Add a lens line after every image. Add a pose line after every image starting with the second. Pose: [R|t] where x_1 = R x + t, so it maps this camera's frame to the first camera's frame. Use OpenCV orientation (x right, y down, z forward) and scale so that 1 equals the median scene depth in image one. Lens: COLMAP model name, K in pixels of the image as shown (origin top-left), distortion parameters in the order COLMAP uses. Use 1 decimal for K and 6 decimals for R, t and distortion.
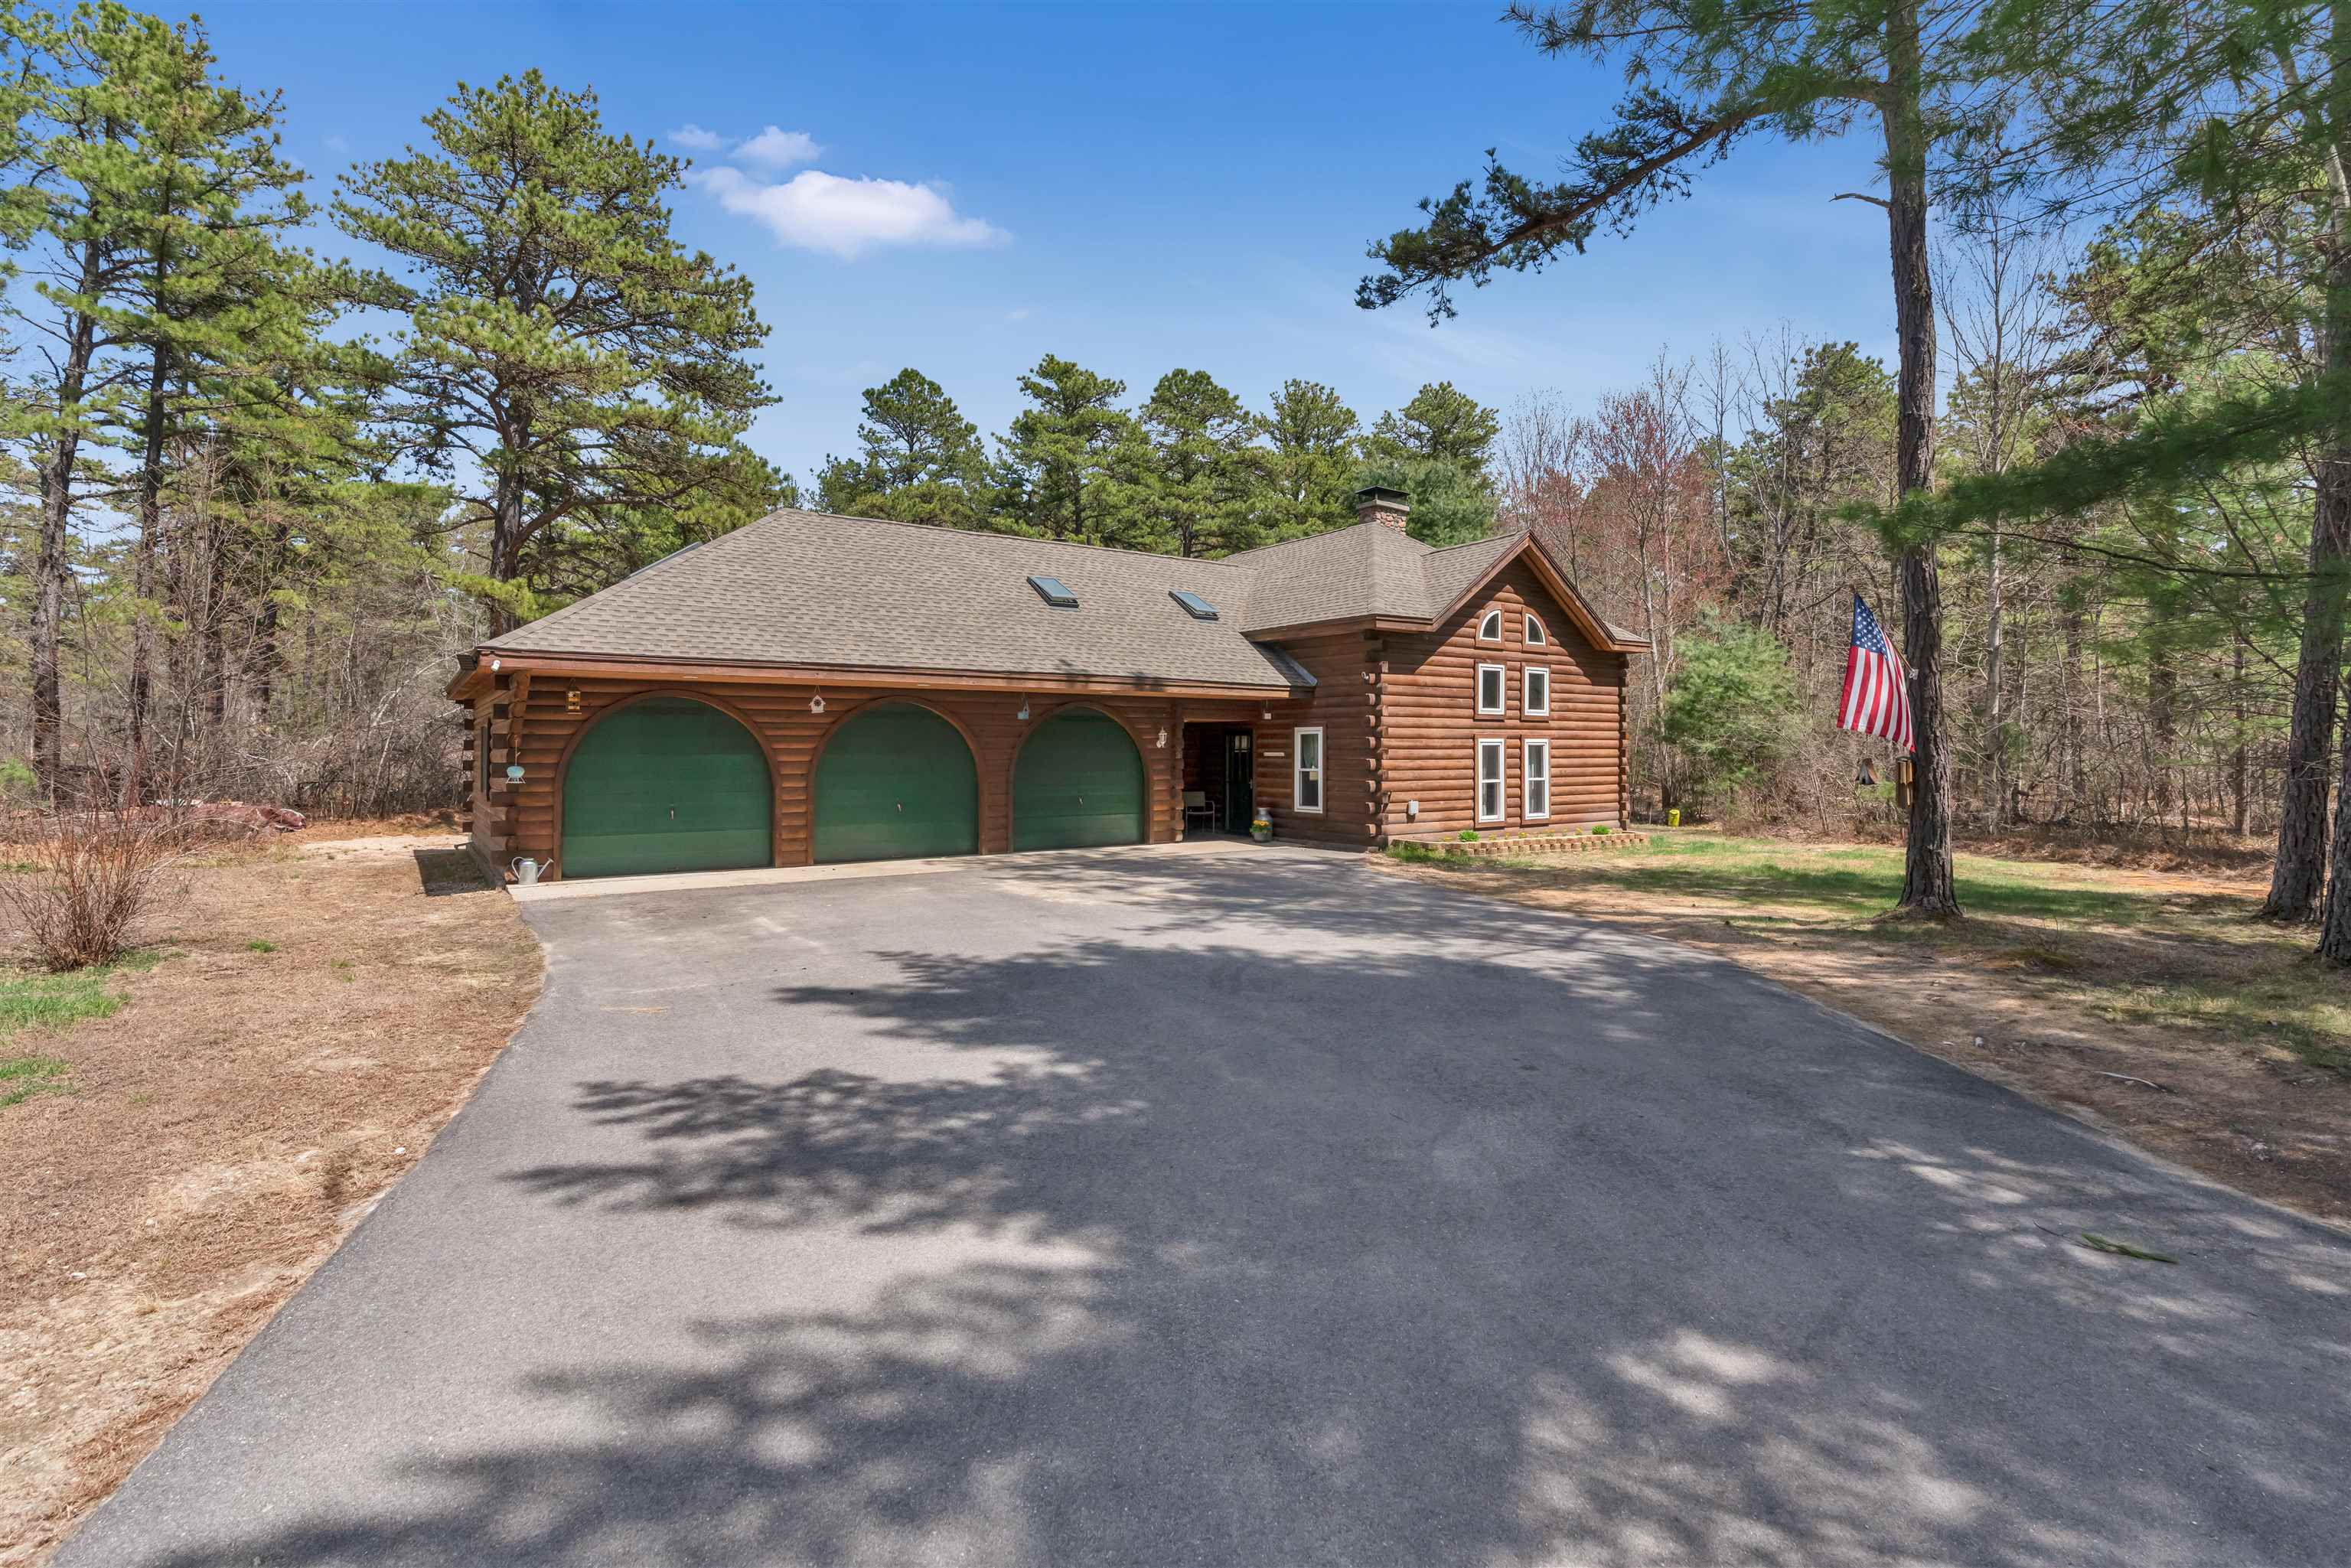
lens RADIAL K [[1083.2, 0, 1174.7], [0, 1083.2, 766.0], [0, 0, 1]] dist [-0.003577, -0.000273]
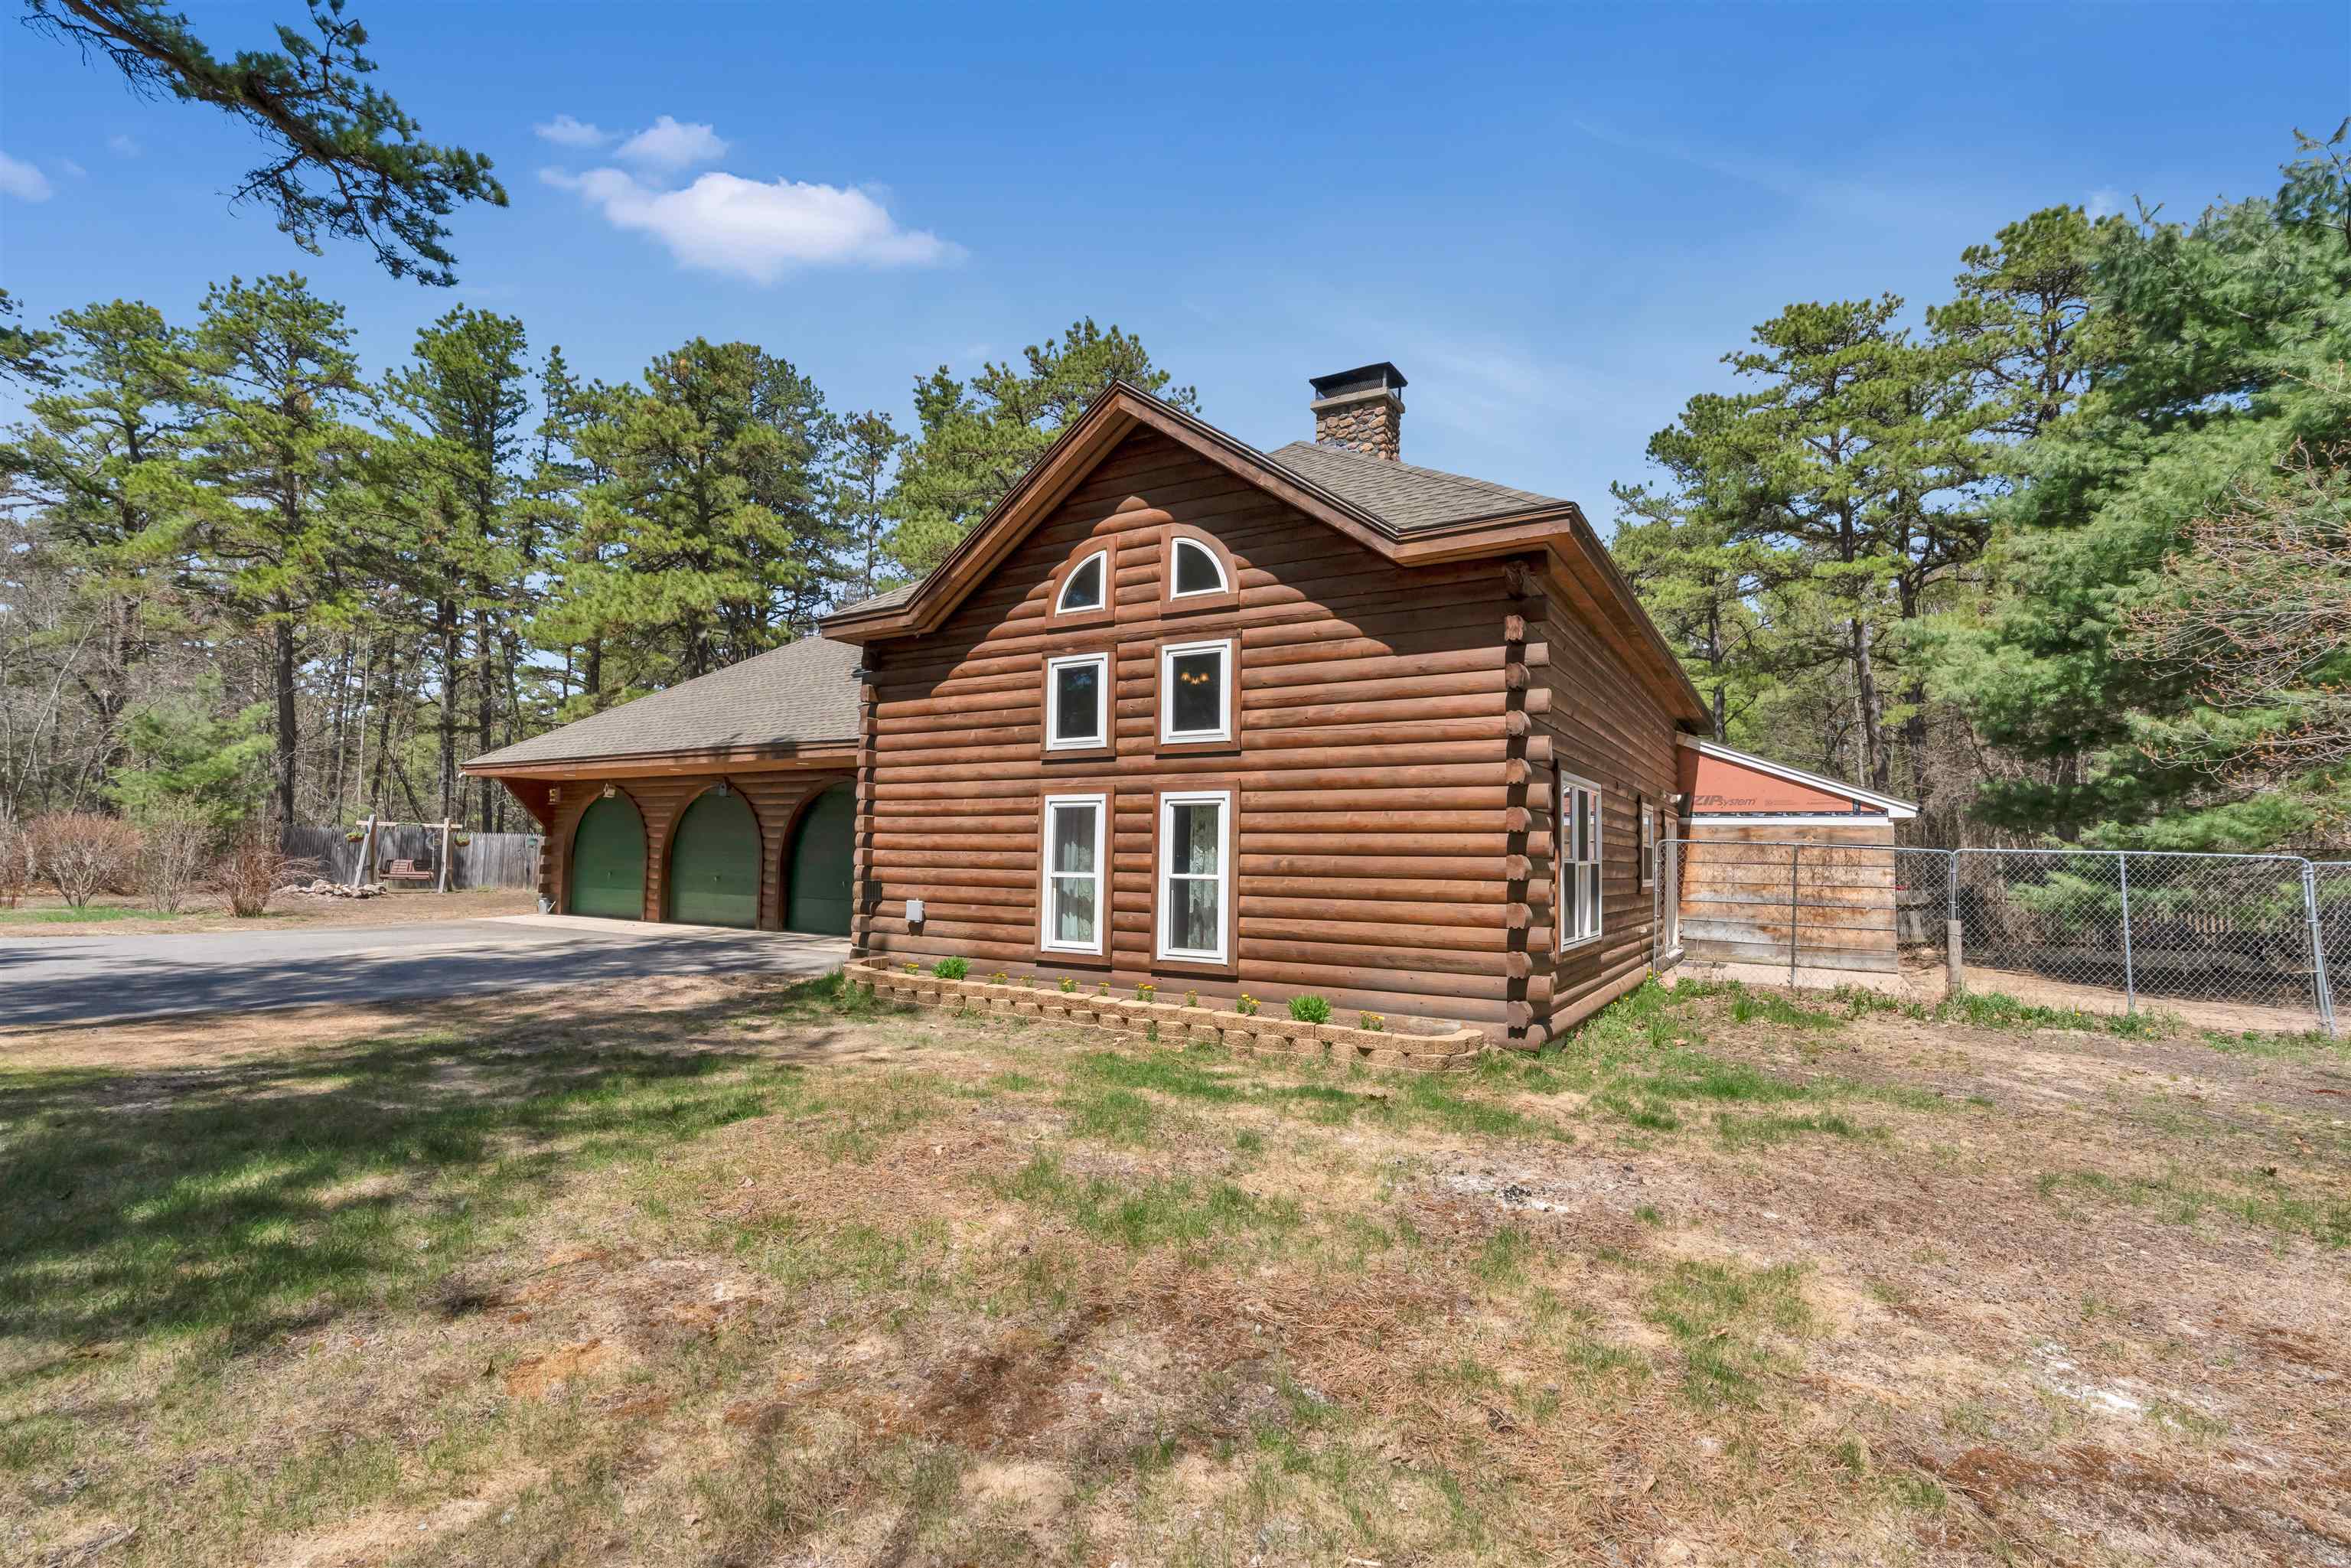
lens RADIAL K [[1083.2, 0, 1170.3], [0, 1083.2, 801.4], [0, 0, 1]] dist [-0.003577, -0.000273]
pose [[0.369145, -0.048053, -0.928129, 0.793981], [-0.031049, 0.997467, -0.063992, 0.010305], [0.928853, 0.052440, 0.366718, 0.843335]]
